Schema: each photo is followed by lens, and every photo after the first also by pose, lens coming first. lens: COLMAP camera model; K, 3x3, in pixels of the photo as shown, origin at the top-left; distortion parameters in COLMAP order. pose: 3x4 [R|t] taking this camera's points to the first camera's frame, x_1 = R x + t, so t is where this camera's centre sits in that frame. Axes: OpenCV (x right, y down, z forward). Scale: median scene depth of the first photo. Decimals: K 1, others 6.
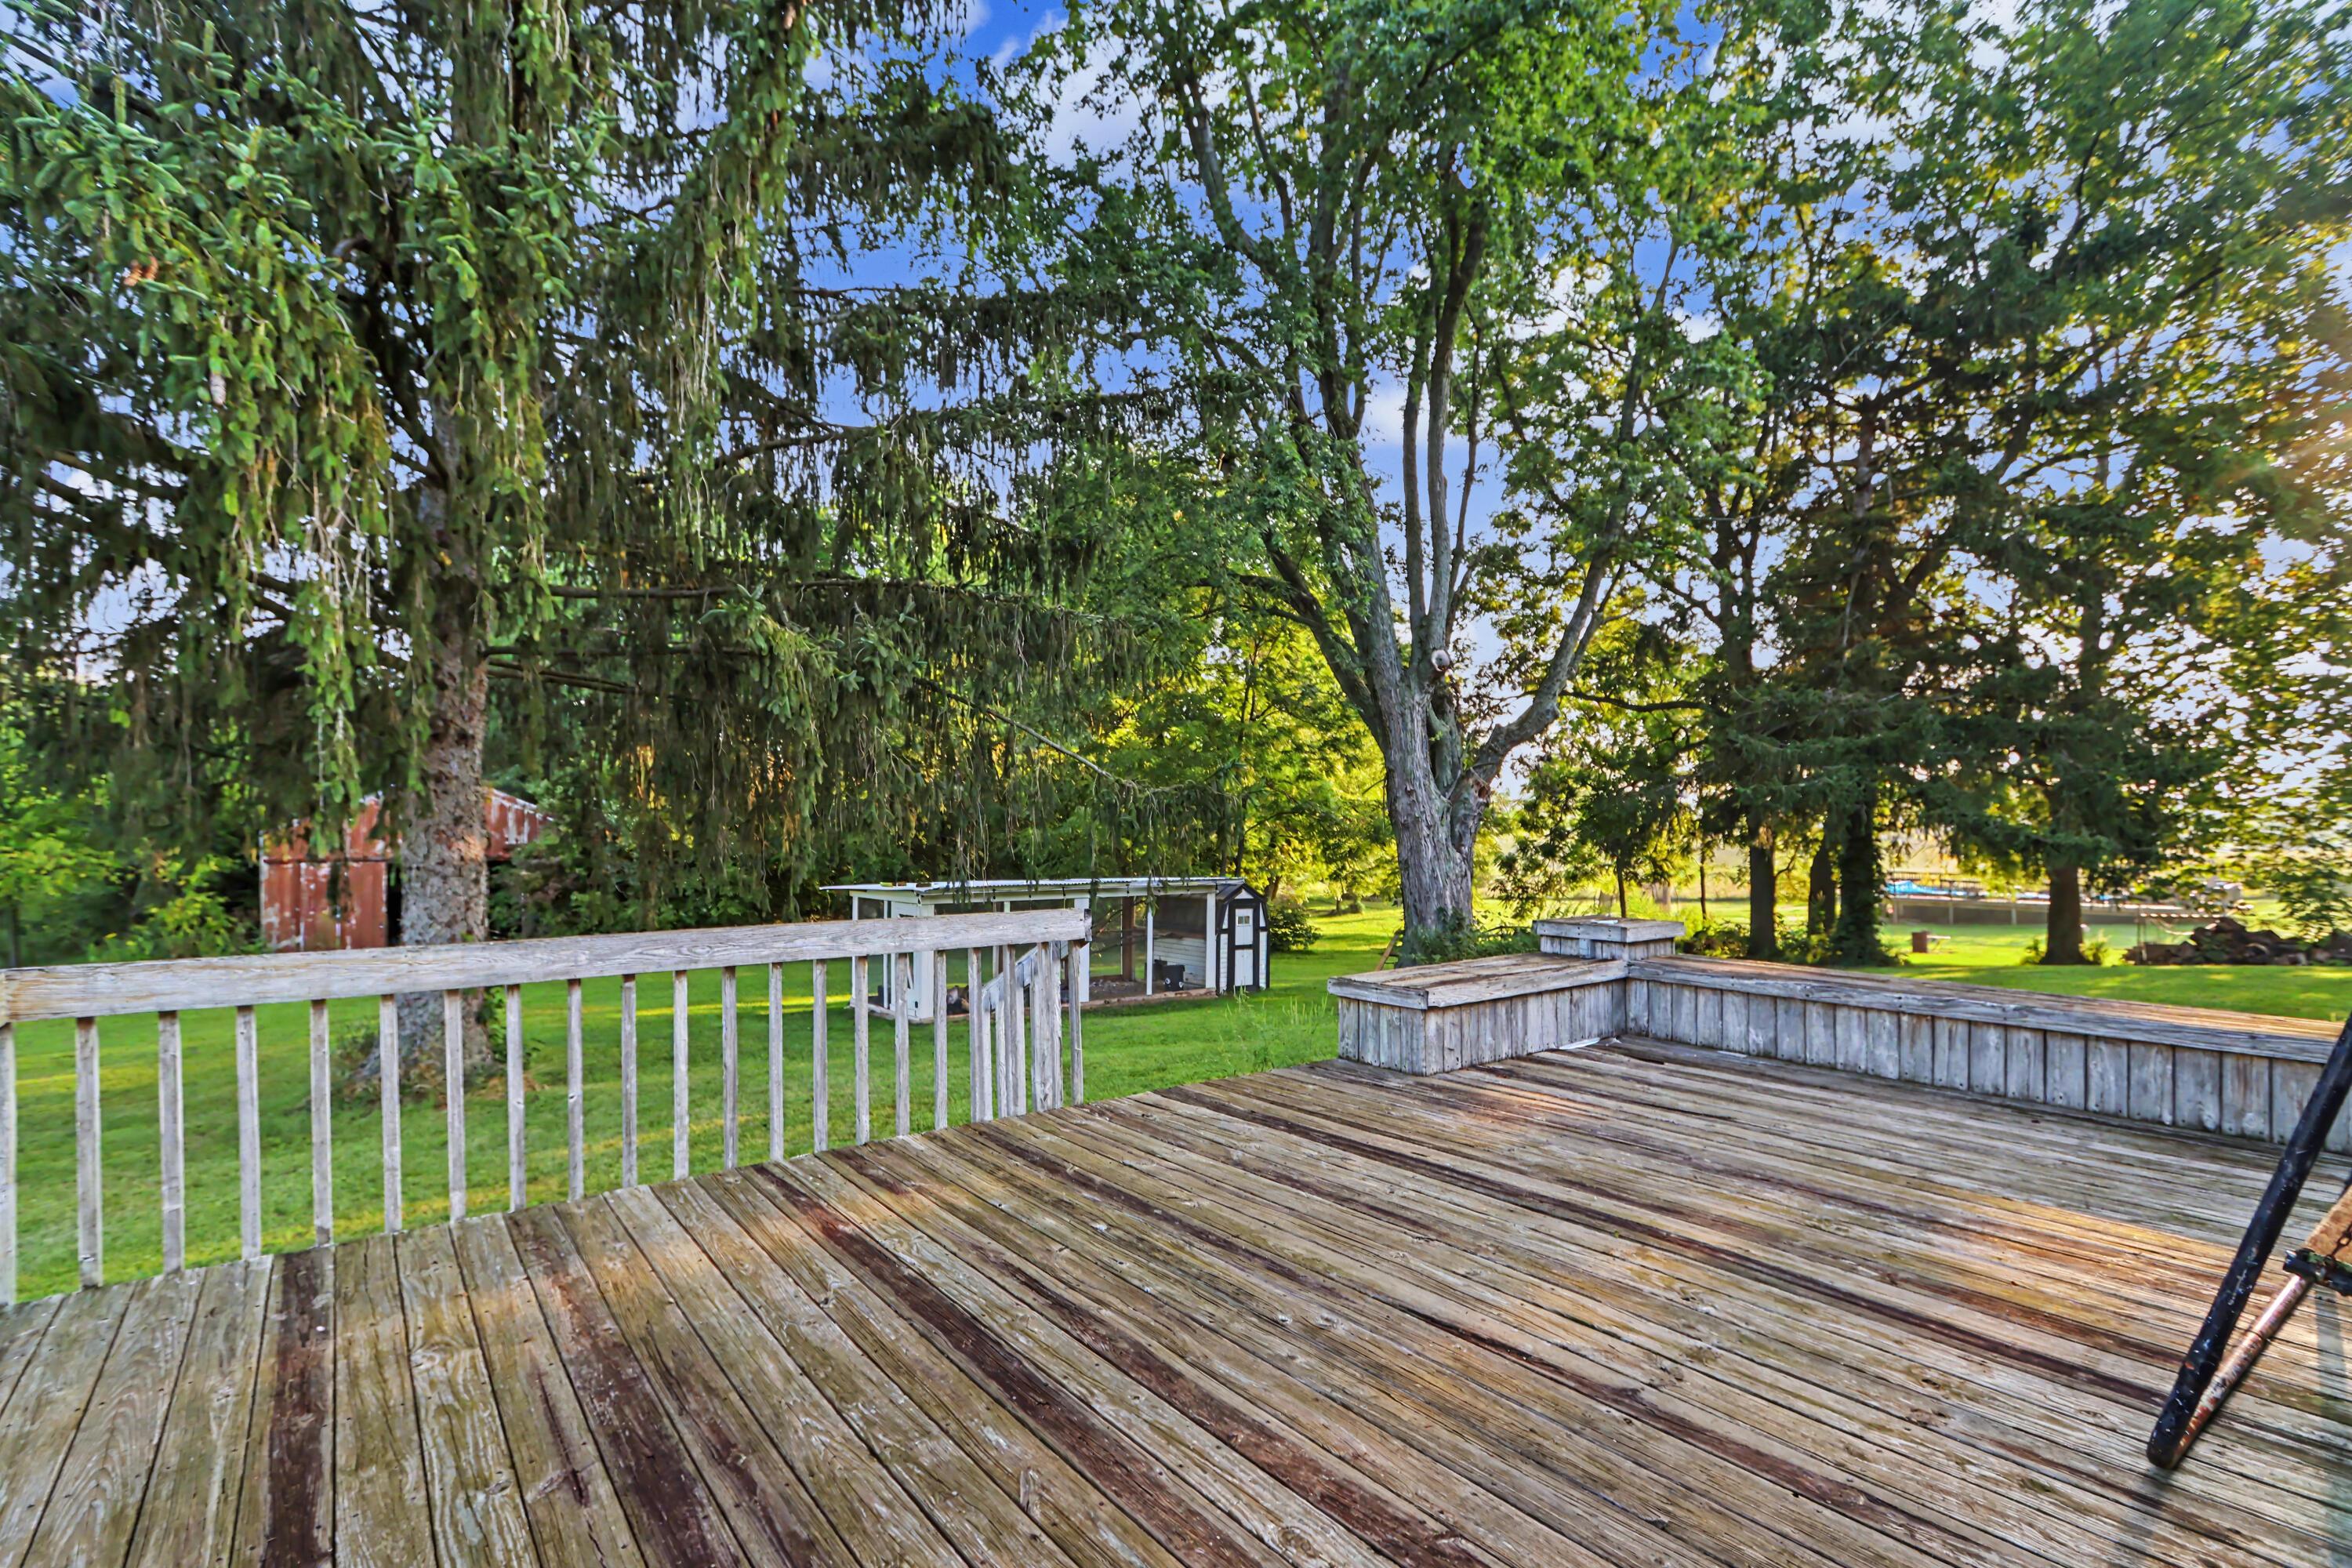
lens RADIAL K [[1124.1, 0, 1176.0], [0, 1124.1, 784.0], [0, 0, 1]] dist [-0.012216, -0.000181]
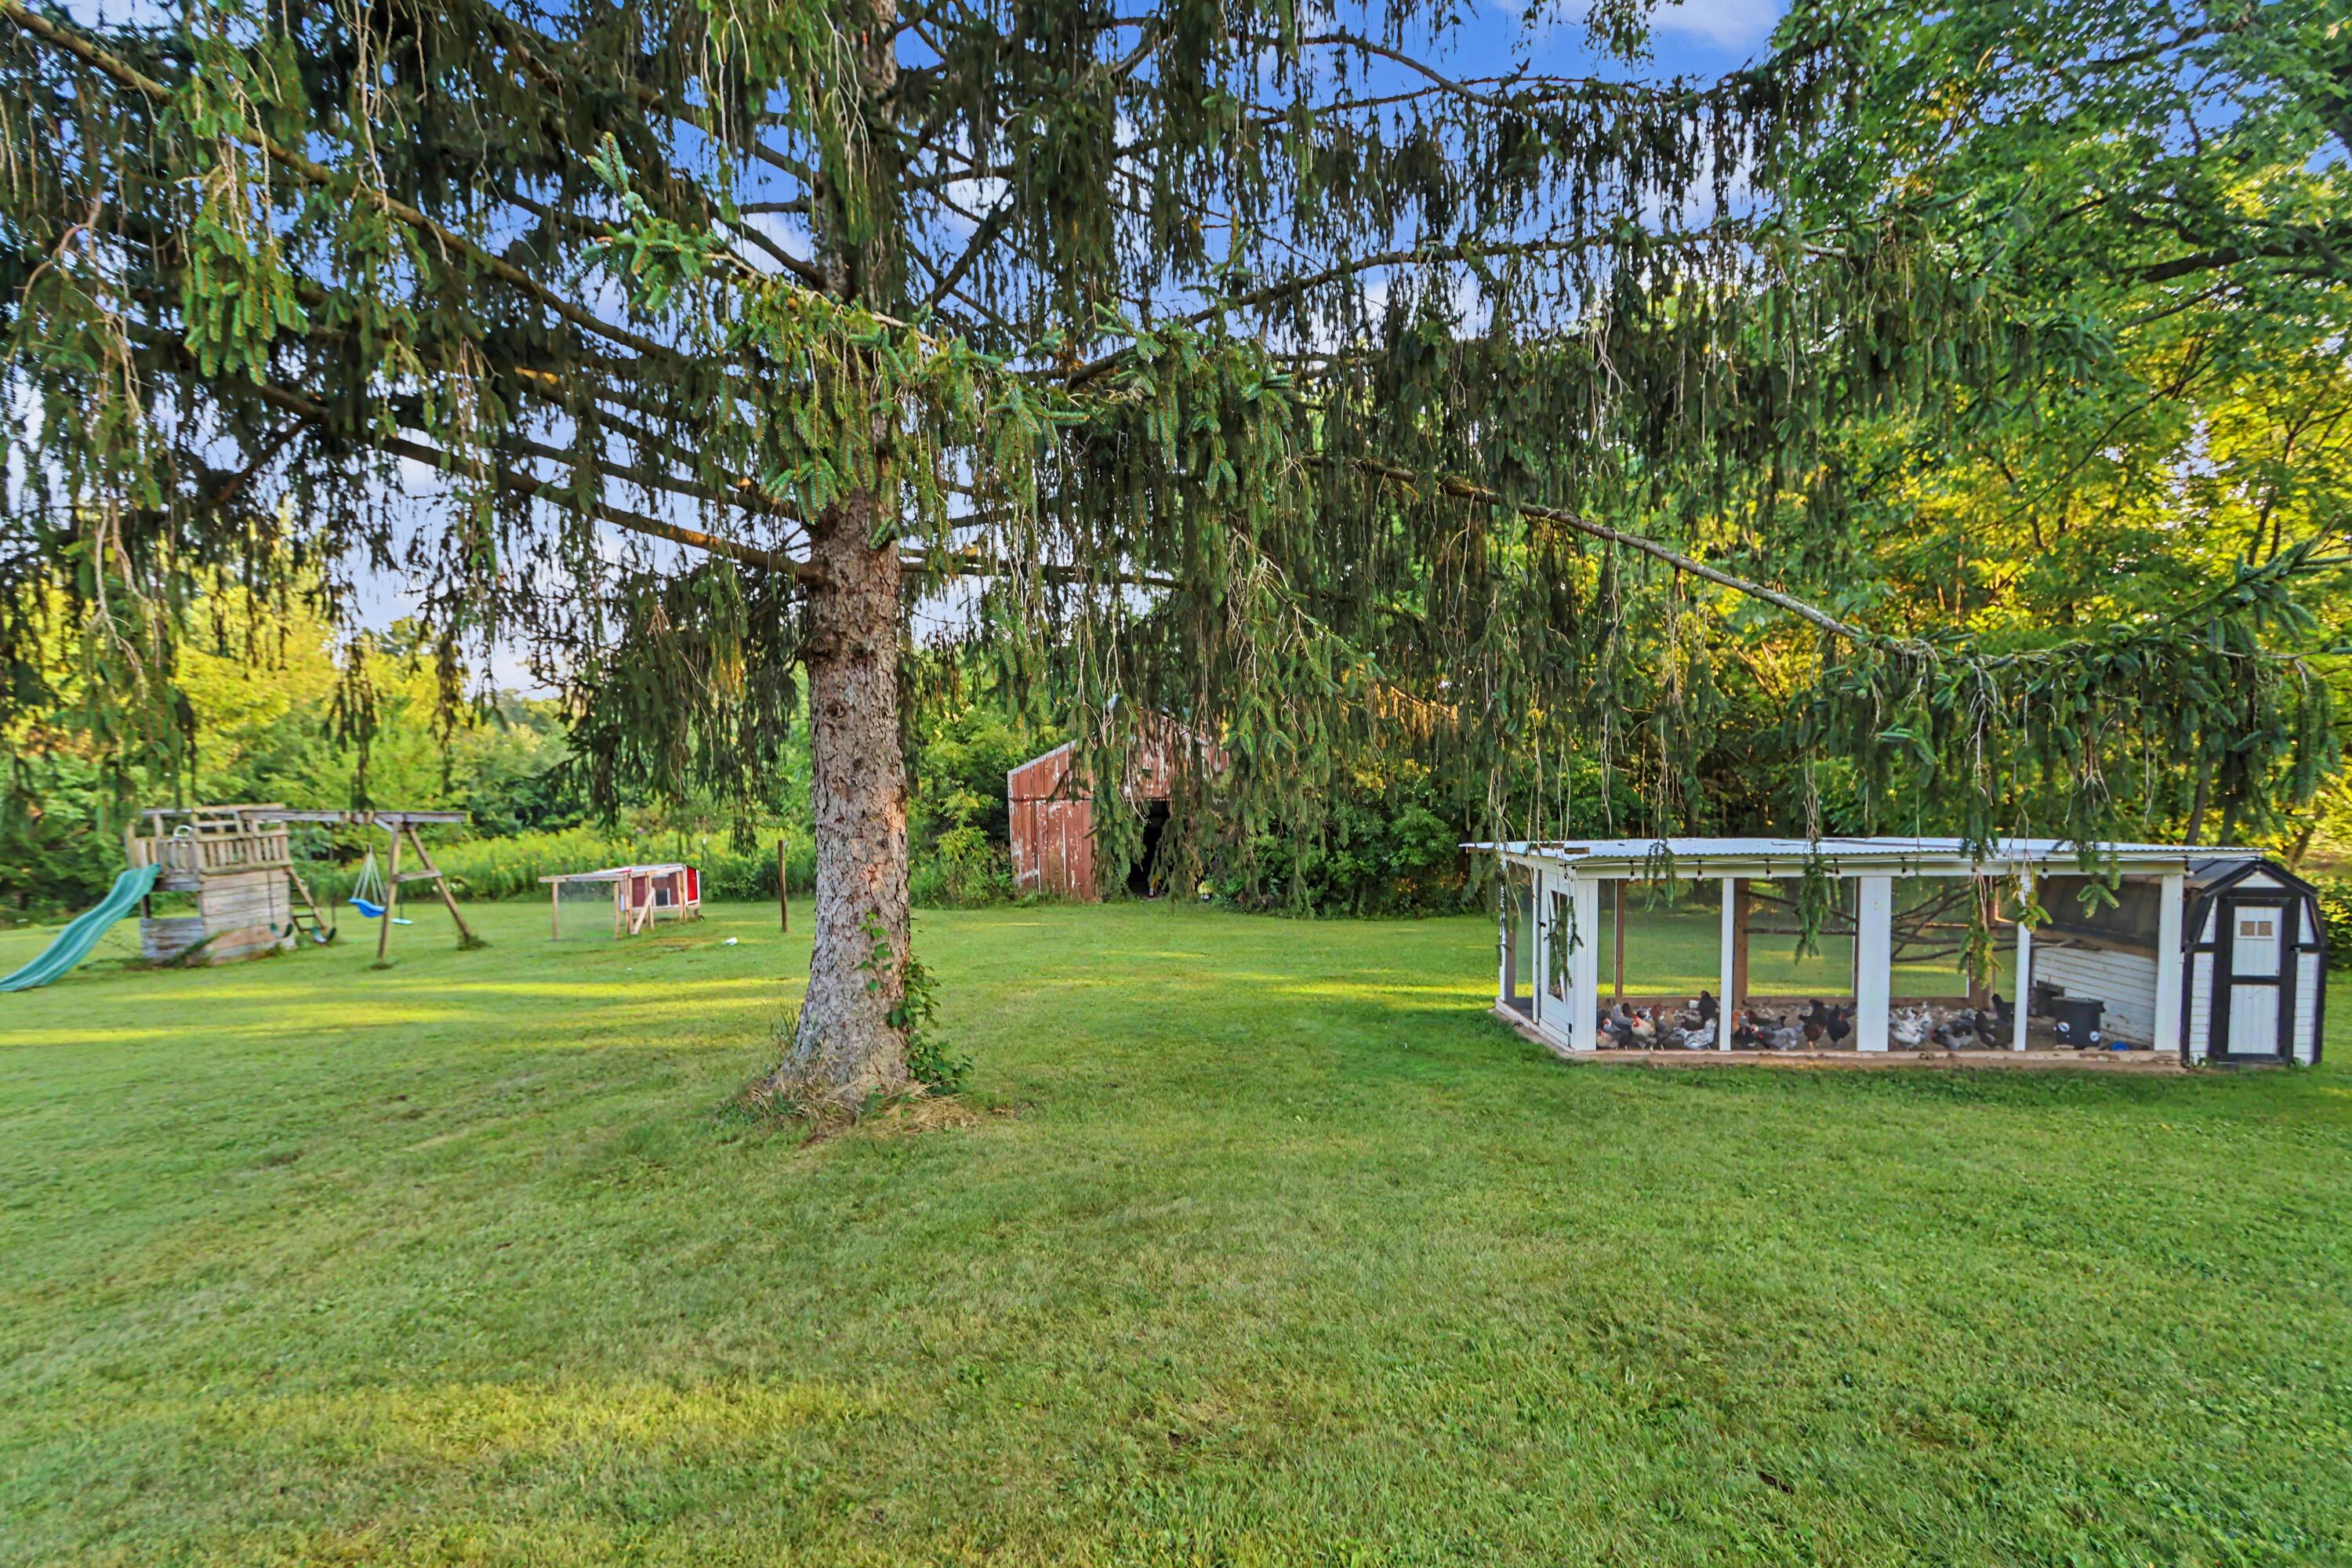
lens RADIAL K [[1078.0, 0, 1150.7], [0, 1078.0, 805.8], [0, 0, 1]] dist [-0.006253, -0.000416]
pose [[0.745300, 0.012175, -0.666618, 0.008269], [0.041829, 0.997010, 0.064975, 0.010436], [0.665416, -0.076310, 0.742562, 0.295533]]
